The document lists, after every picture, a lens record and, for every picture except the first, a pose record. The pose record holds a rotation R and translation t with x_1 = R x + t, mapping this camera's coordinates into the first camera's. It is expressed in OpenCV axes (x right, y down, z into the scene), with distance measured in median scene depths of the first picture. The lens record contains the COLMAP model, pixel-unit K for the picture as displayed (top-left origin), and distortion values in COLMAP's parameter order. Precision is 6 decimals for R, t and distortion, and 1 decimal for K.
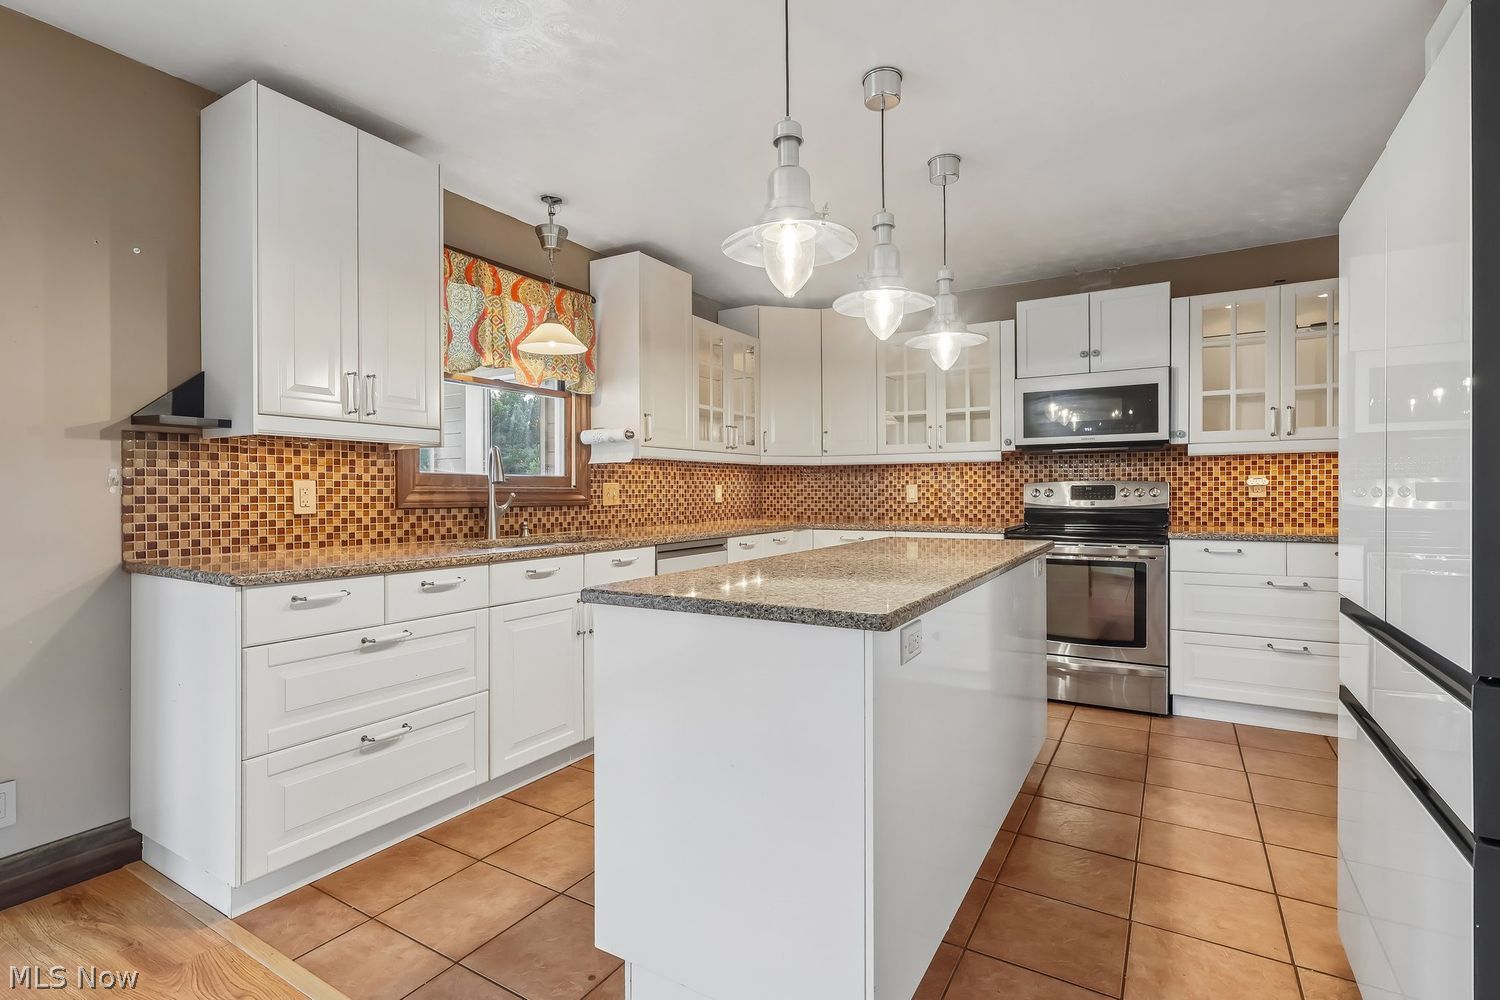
lens RADIAL K [[709.2, 0, 748.2], [0, 709.2, 484.8], [0, 0, 1]] dist [-0.001219, -0.000016]
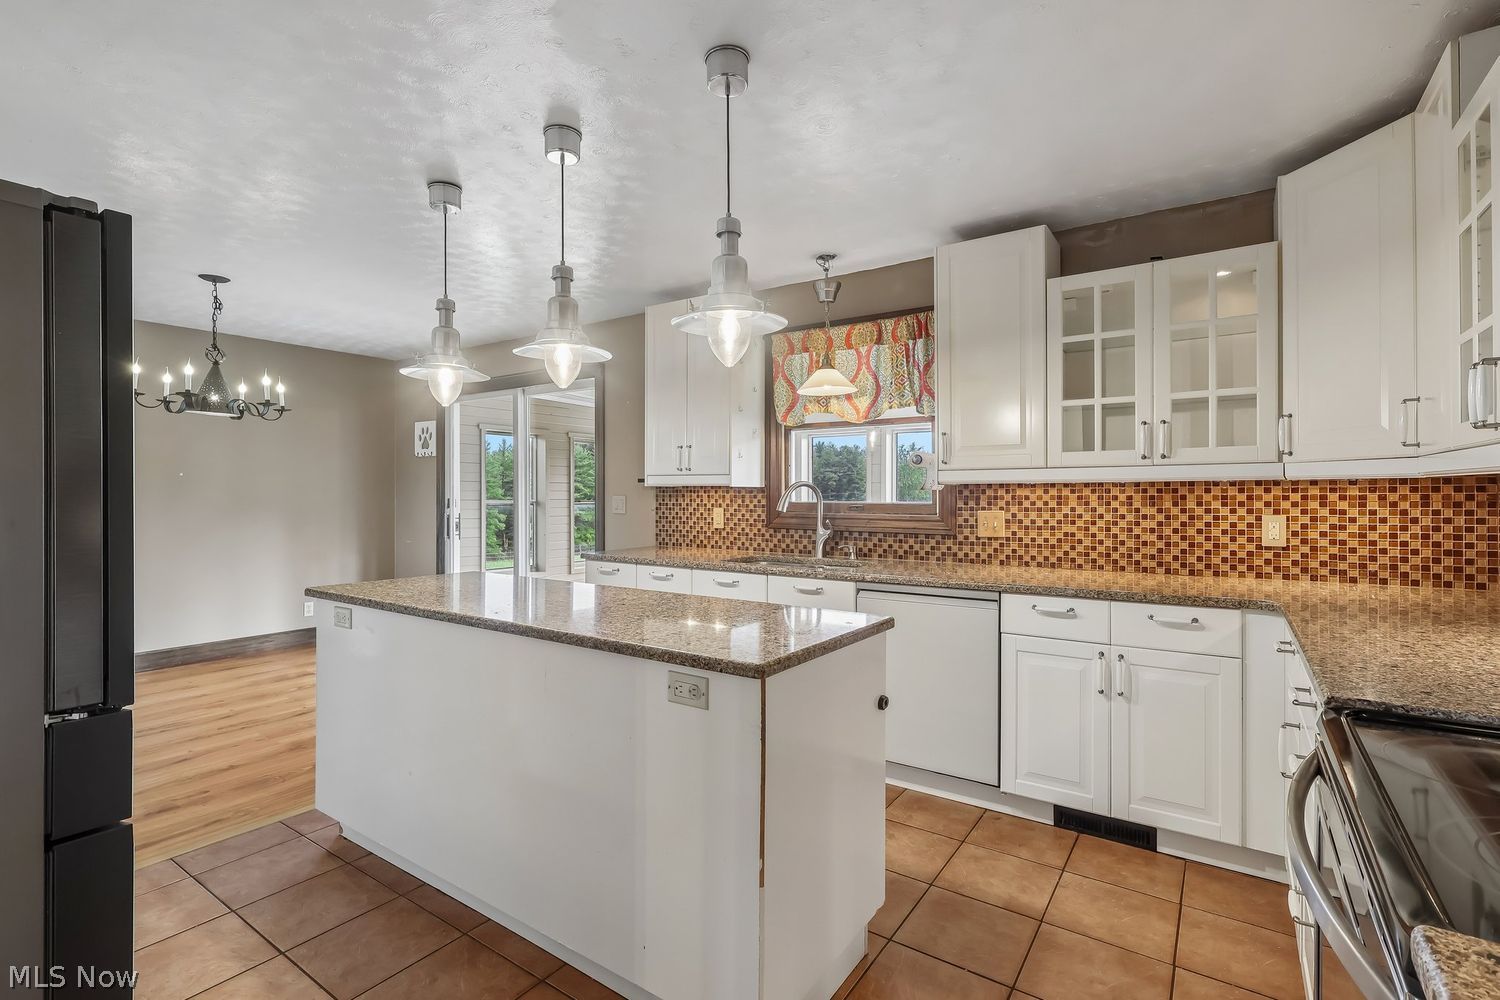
lens RADIAL K [[718.0, 0, 750.0], [0, 718.0, 500.0], [0, 0, 1]] dist [-0.003280, -0.000392]
pose [[-0.066384, -0.002698, -0.997790, 0.779985], [0.000989, 0.999996, -0.002770, -0.015298], [0.997794, -0.001171, -0.066381, 0.873314]]
